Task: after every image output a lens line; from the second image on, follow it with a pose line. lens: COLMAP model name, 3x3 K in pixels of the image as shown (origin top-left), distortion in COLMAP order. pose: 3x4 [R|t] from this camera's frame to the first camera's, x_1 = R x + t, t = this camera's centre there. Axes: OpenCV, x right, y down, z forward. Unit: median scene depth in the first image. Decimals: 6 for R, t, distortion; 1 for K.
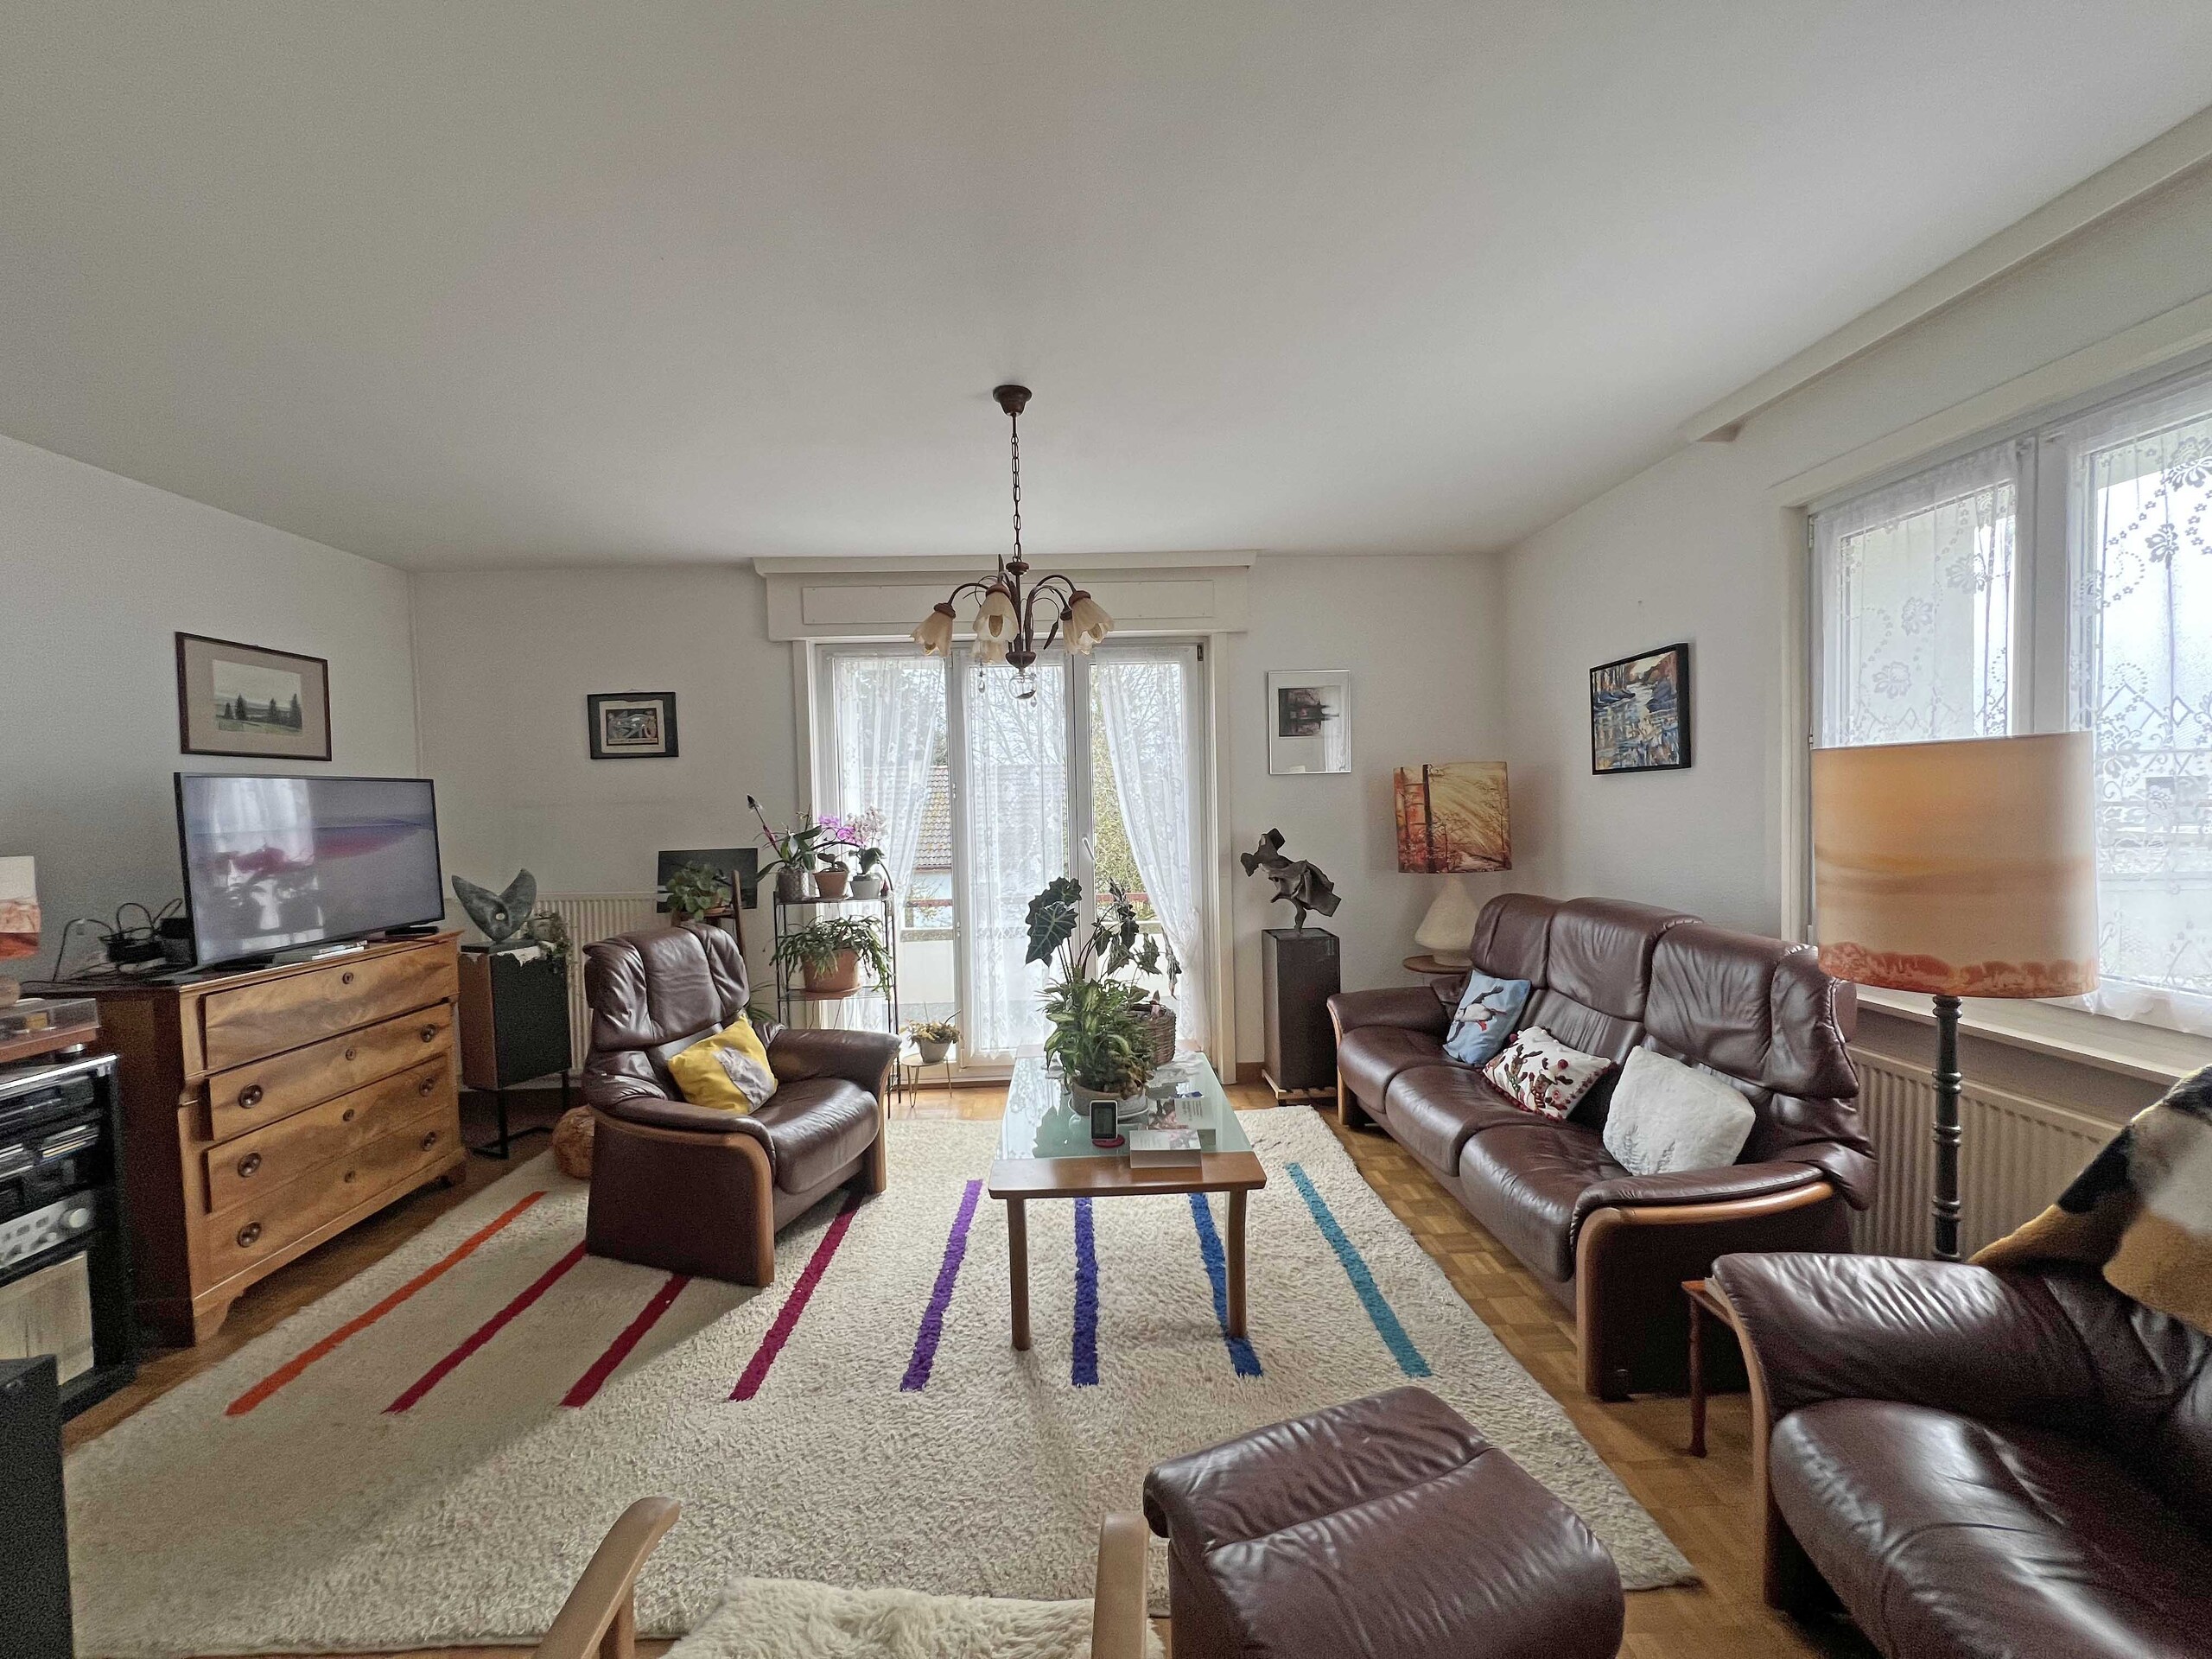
lens RADIAL K [[906.8, 0, 1106.0], [0, 906.8, 829.5], [0, 0, 1]] dist [-0.003835, -0.000178]
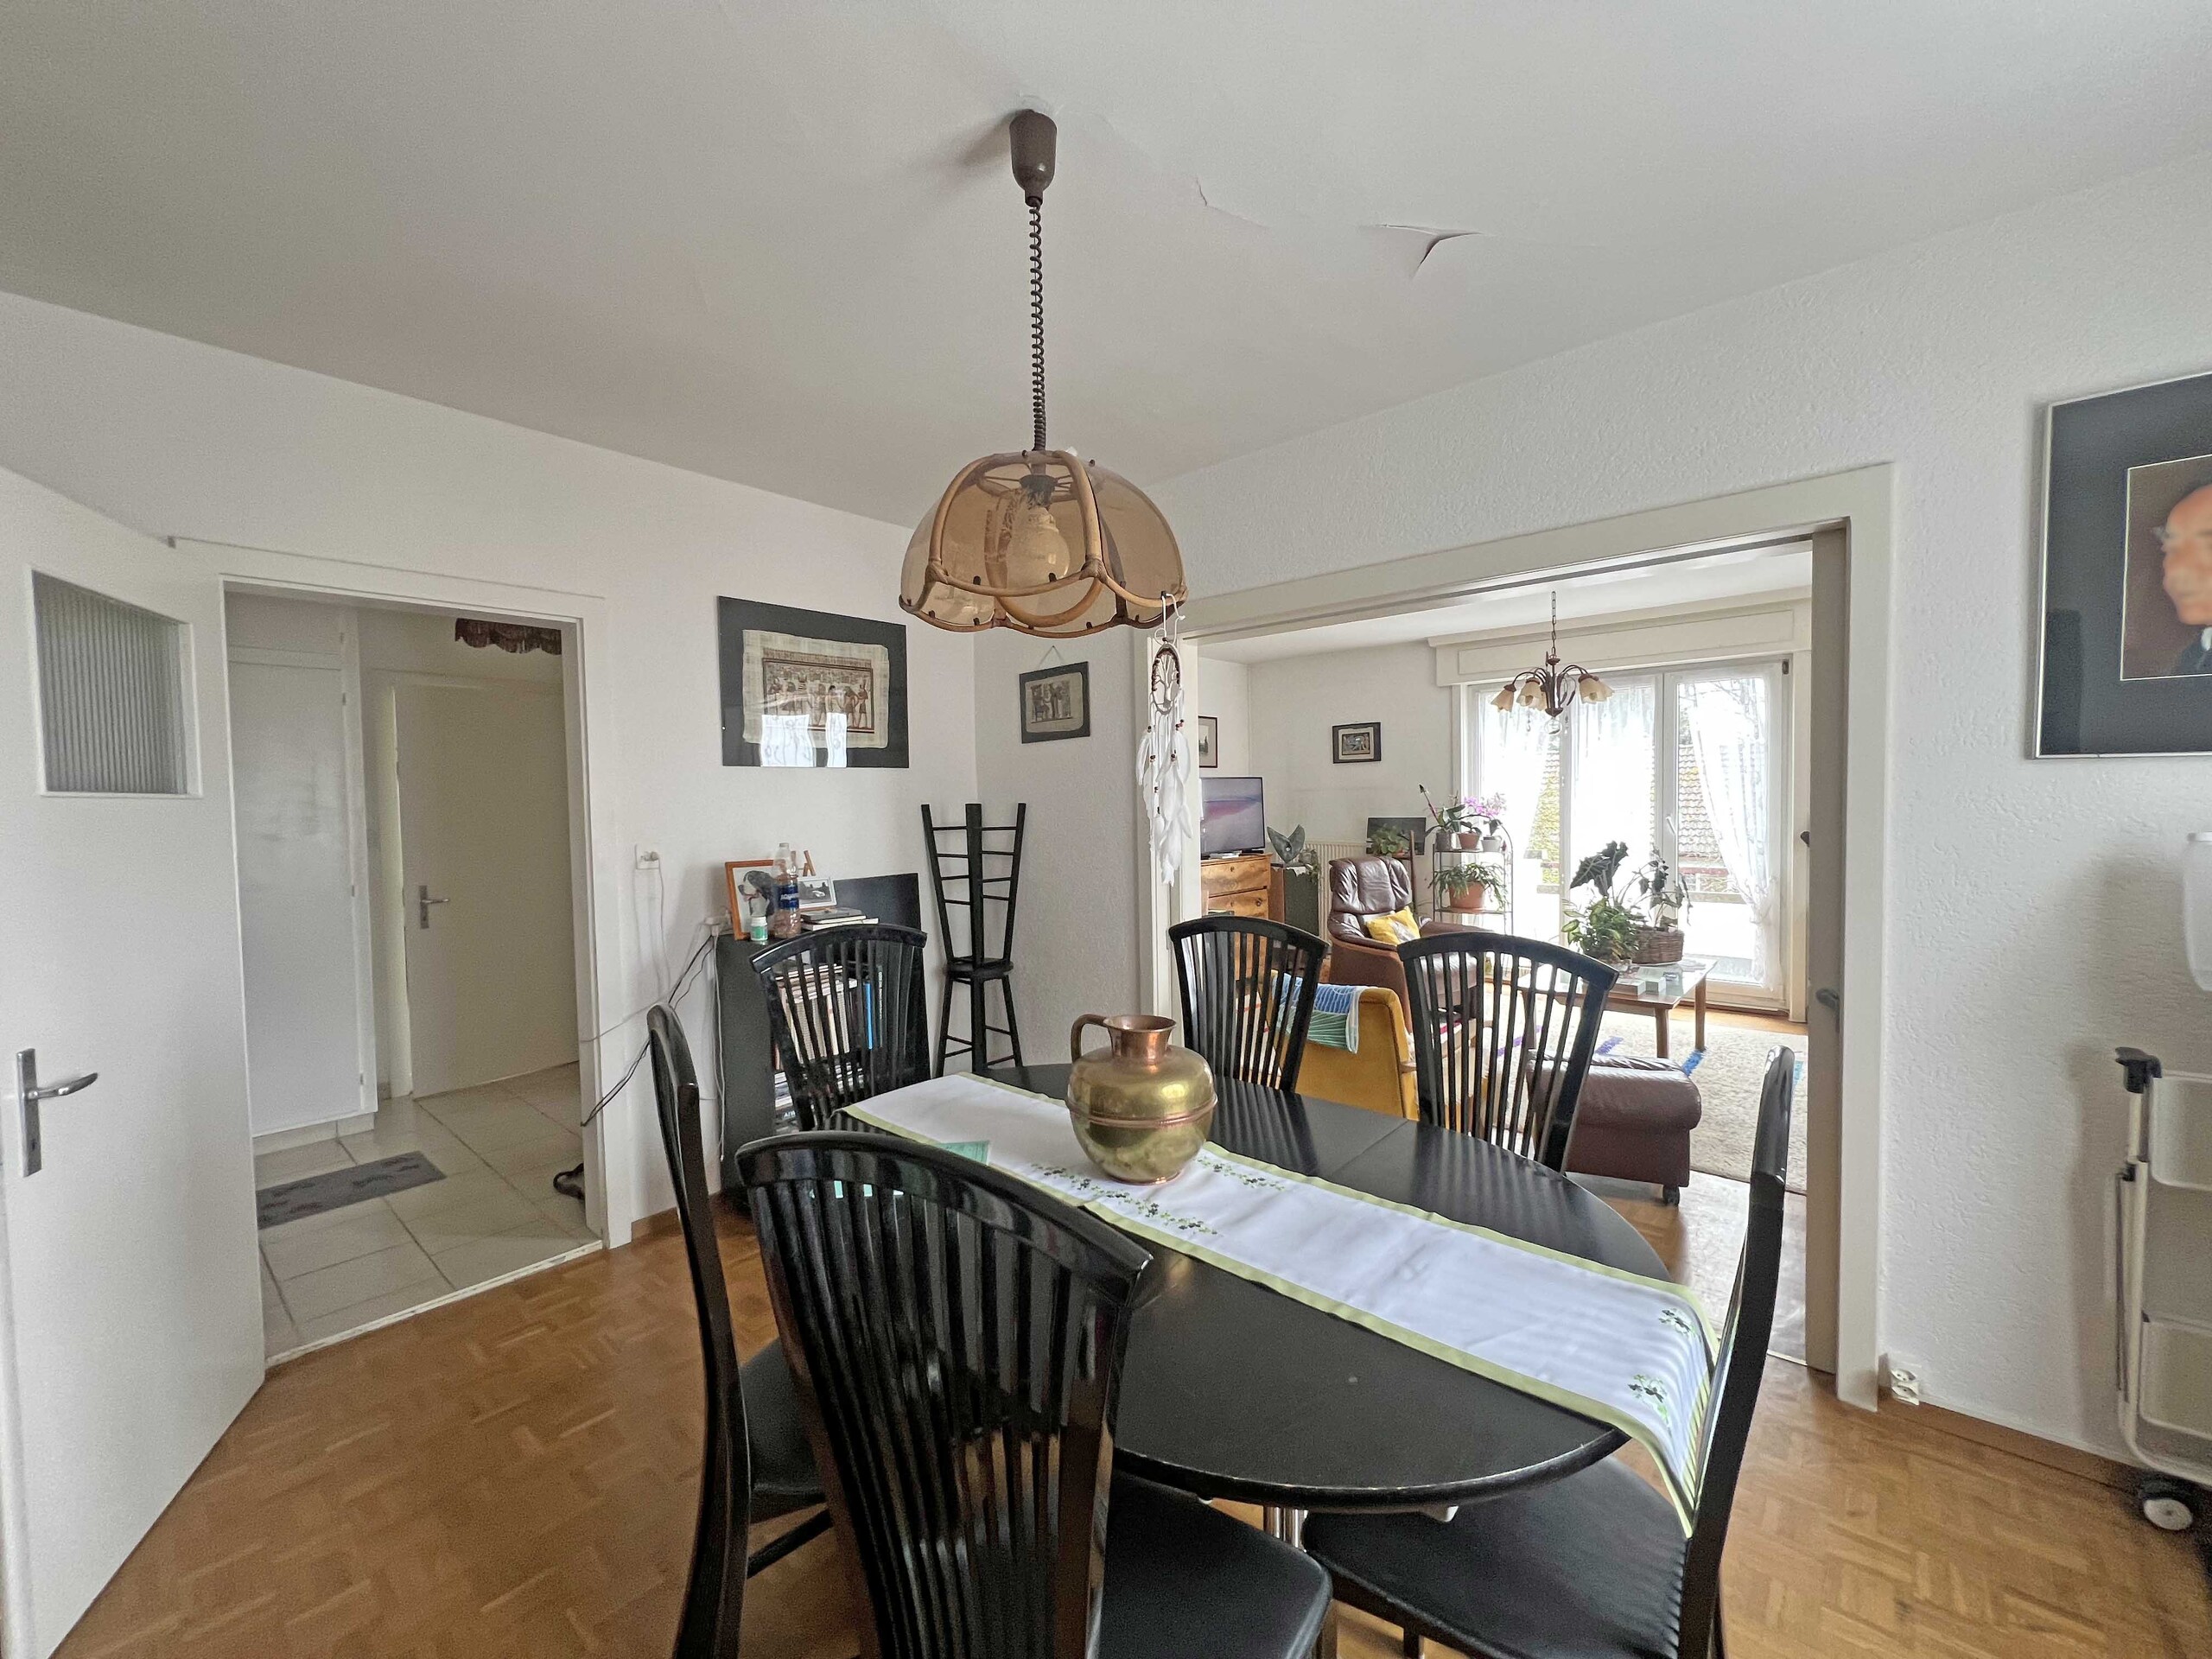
lens RADIAL K [[906.8, 0, 1106.0], [0, 906.8, 829.5], [0, 0, 1]] dist [-0.003835, -0.000178]
pose [[0.729828, 0.035423, -0.682713, 0.342355], [-0.021863, 0.999355, 0.028480, 0.009928], [0.683281, -0.005860, 0.730132, -0.639751]]
